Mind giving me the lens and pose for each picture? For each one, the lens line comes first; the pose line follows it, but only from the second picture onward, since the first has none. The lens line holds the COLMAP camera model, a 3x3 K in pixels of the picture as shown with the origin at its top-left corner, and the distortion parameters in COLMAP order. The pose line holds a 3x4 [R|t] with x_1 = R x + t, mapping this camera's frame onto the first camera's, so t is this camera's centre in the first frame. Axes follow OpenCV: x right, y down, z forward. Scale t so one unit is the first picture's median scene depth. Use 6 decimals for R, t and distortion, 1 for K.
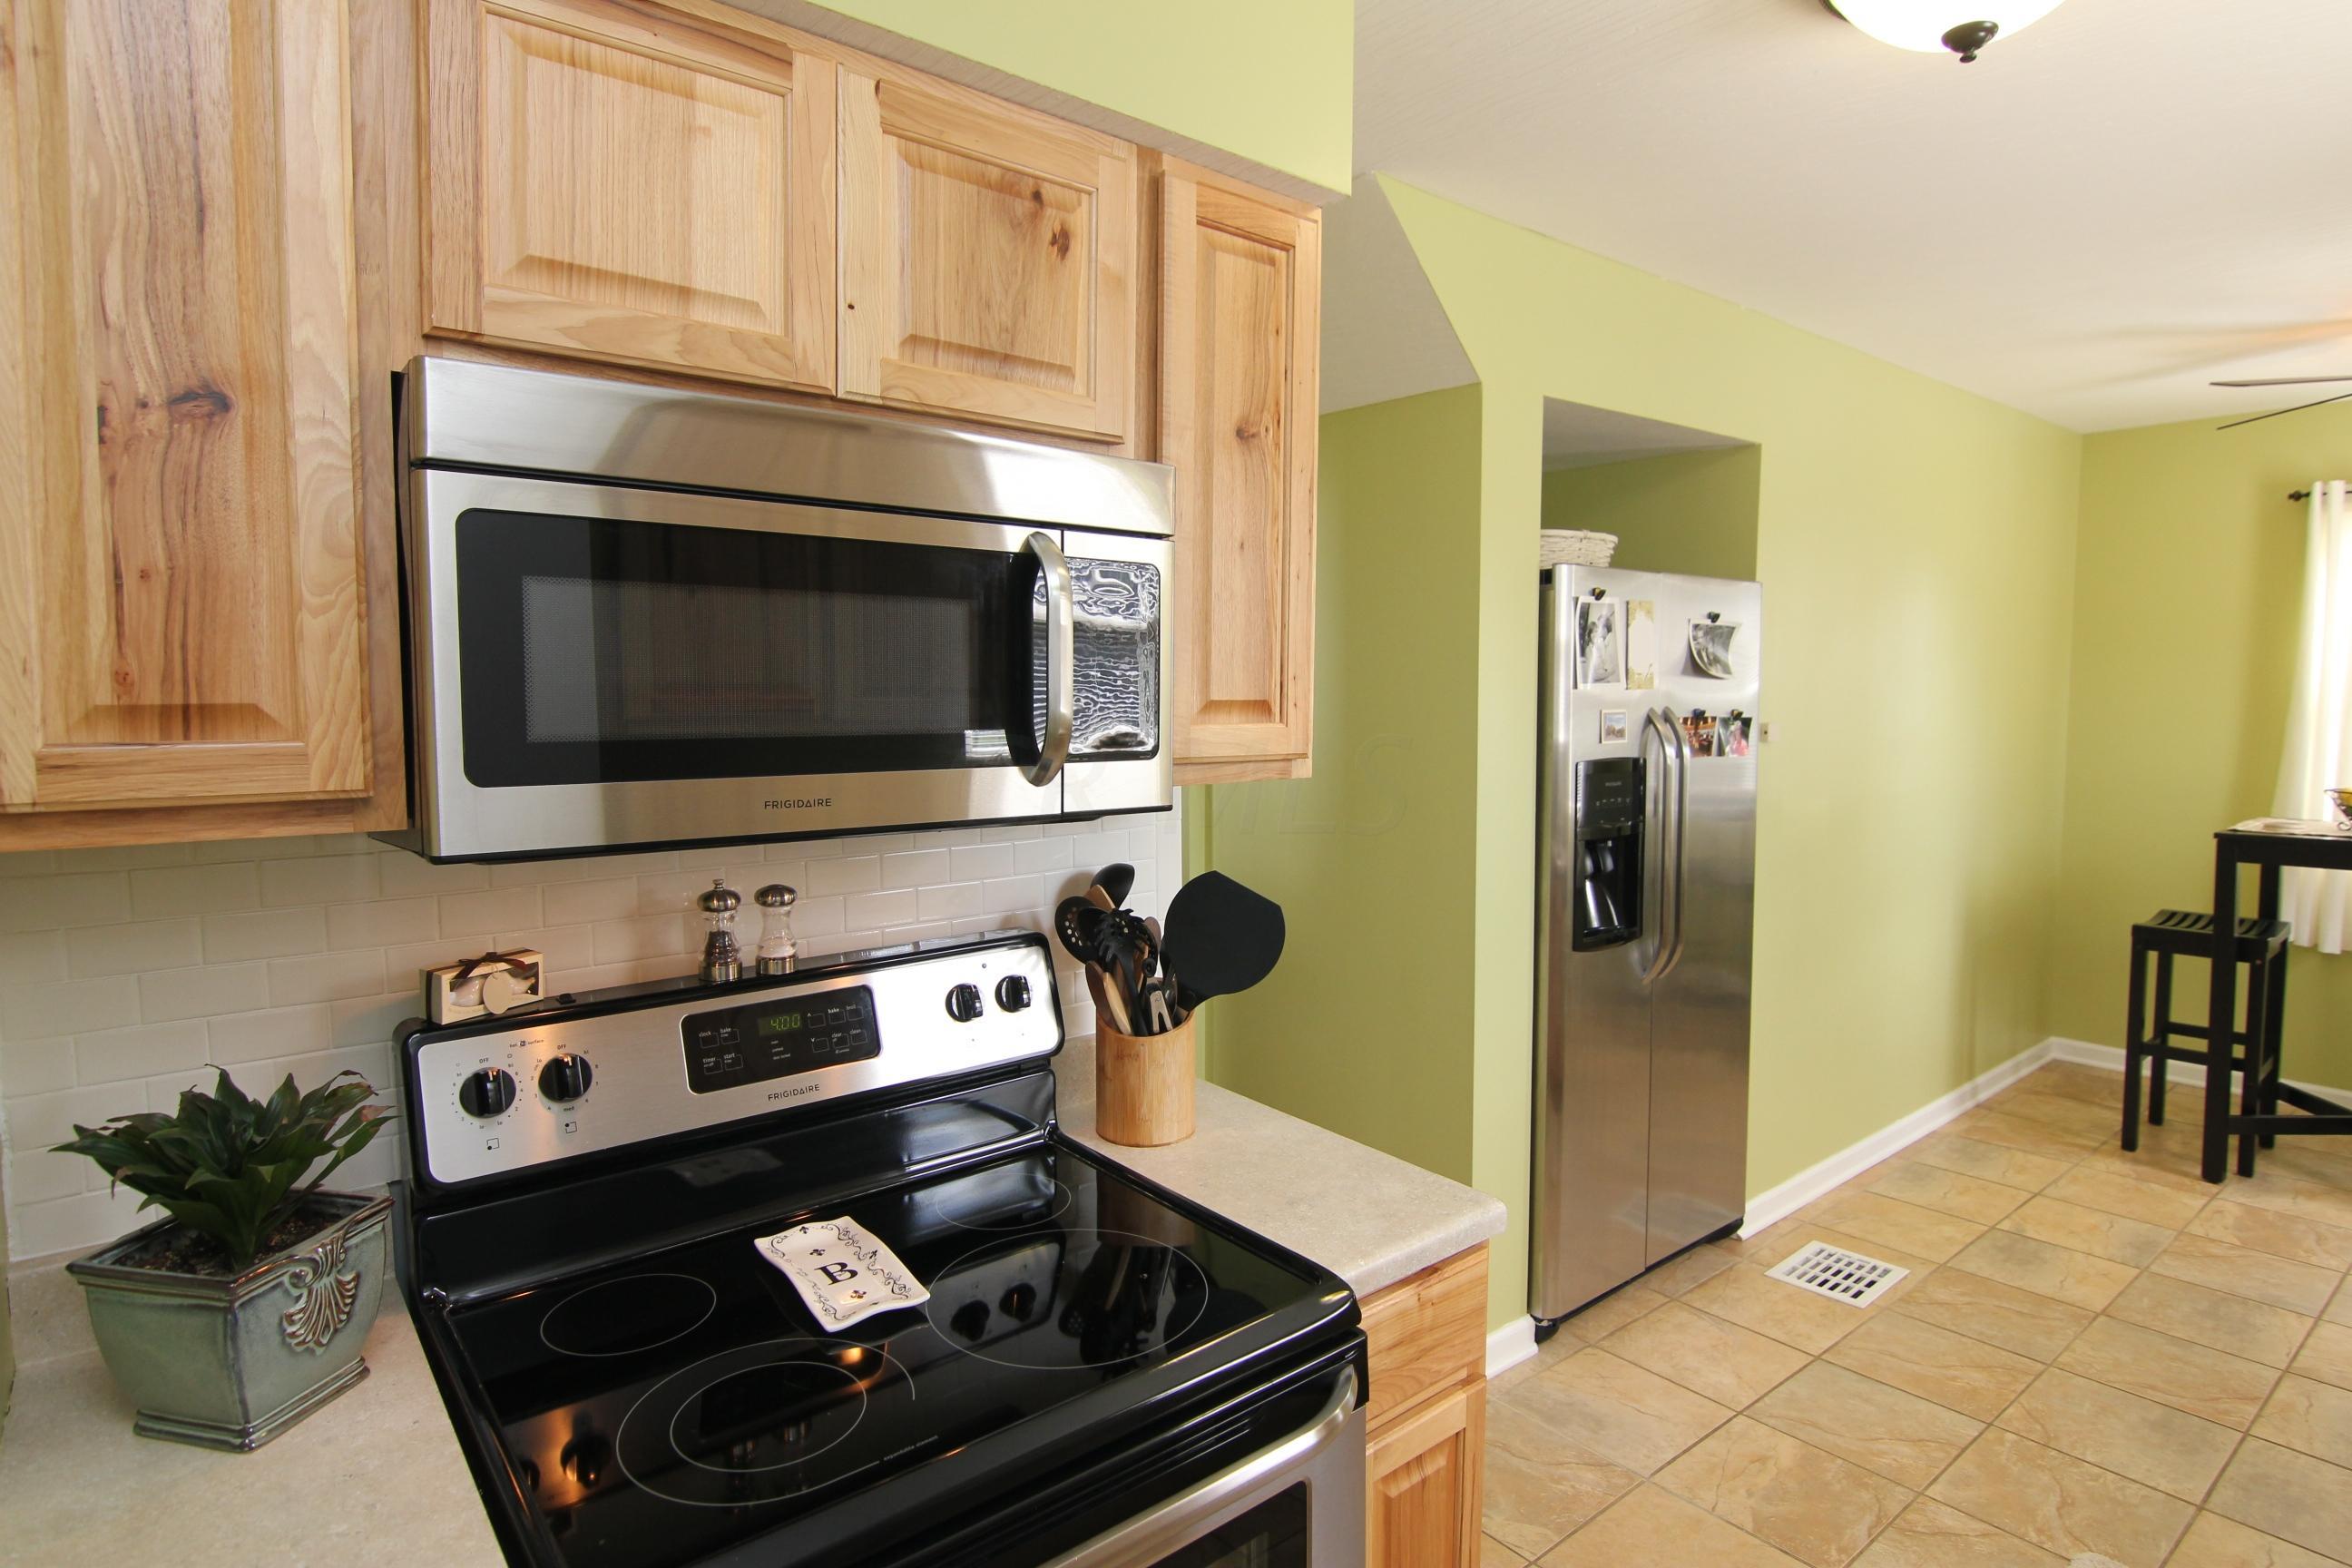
lens RADIAL K [[1341.2, 0, 1178.3], [0, 1341.2, 772.2], [0, 0, 1]] dist [0.000136, -0.017105]
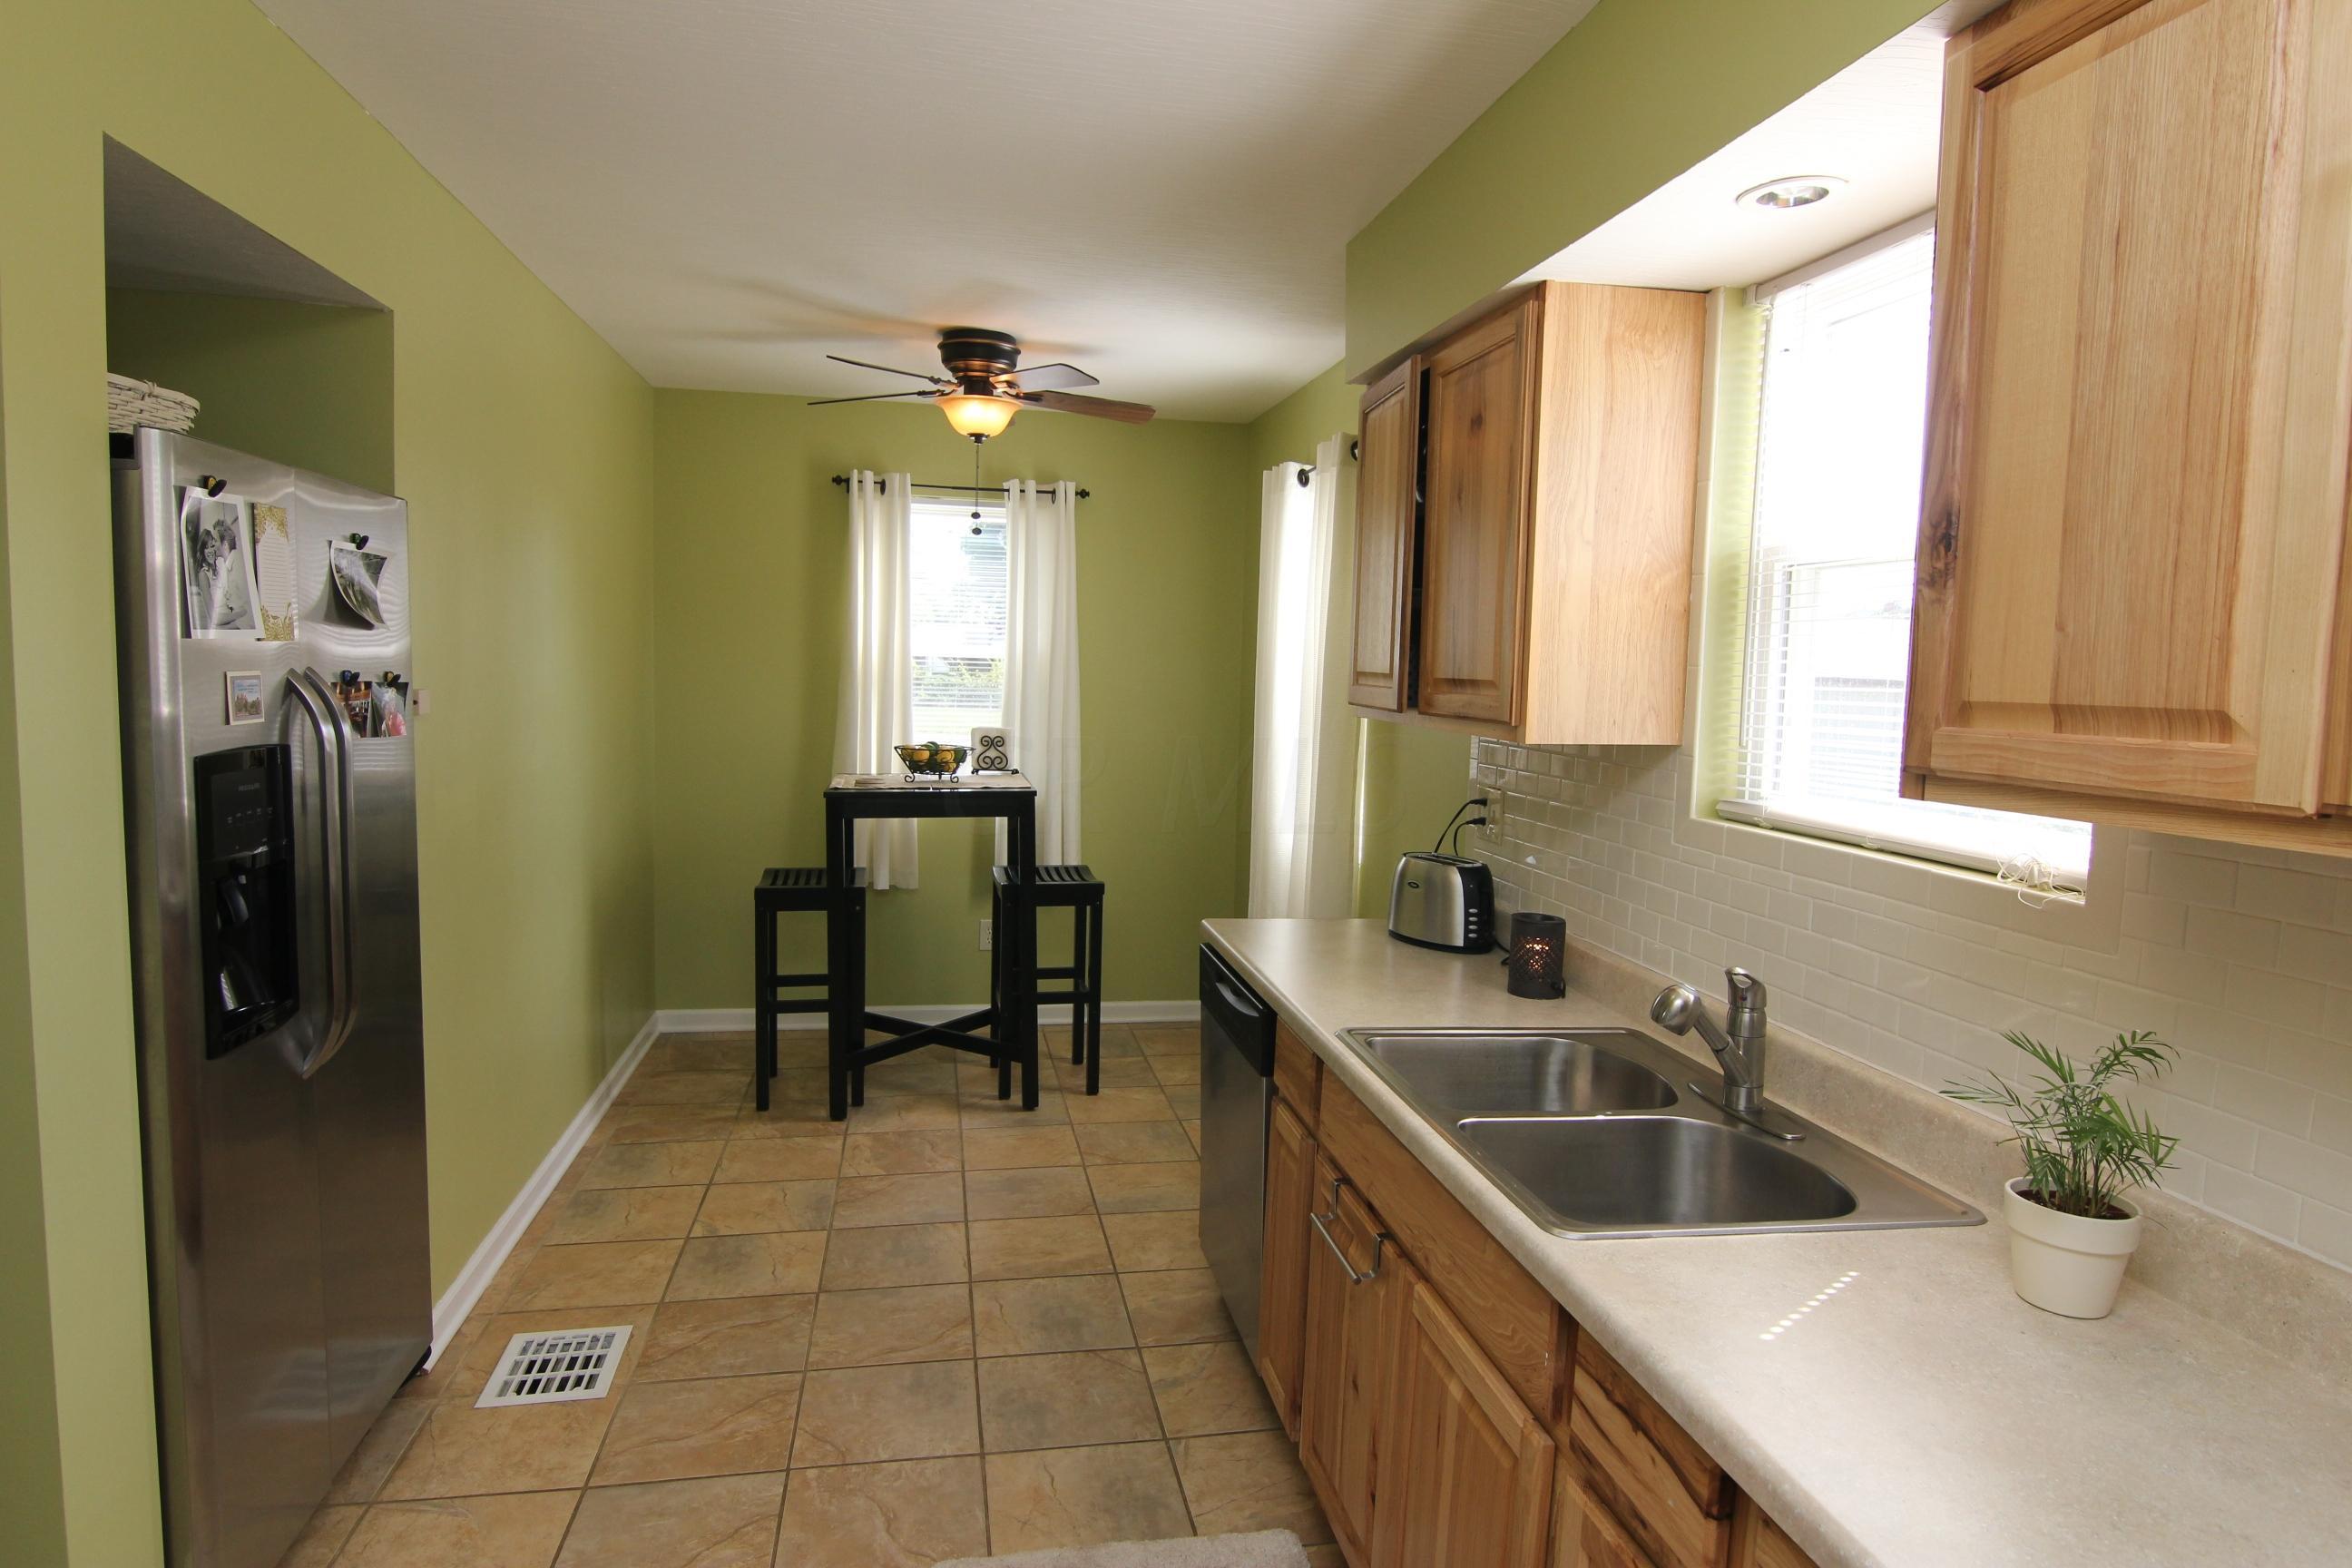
lens RADIAL K [[1341.2, 0, 1178.3], [0, 1341.2, 772.2], [0, 0, 1]] dist [0.000136, -0.017105]
pose [[0.446670, -0.057138, 0.892872, -0.044660], [0.026895, 0.998365, 0.050435, -0.016978], [-0.894294, 0.001486, 0.447477, 0.288867]]
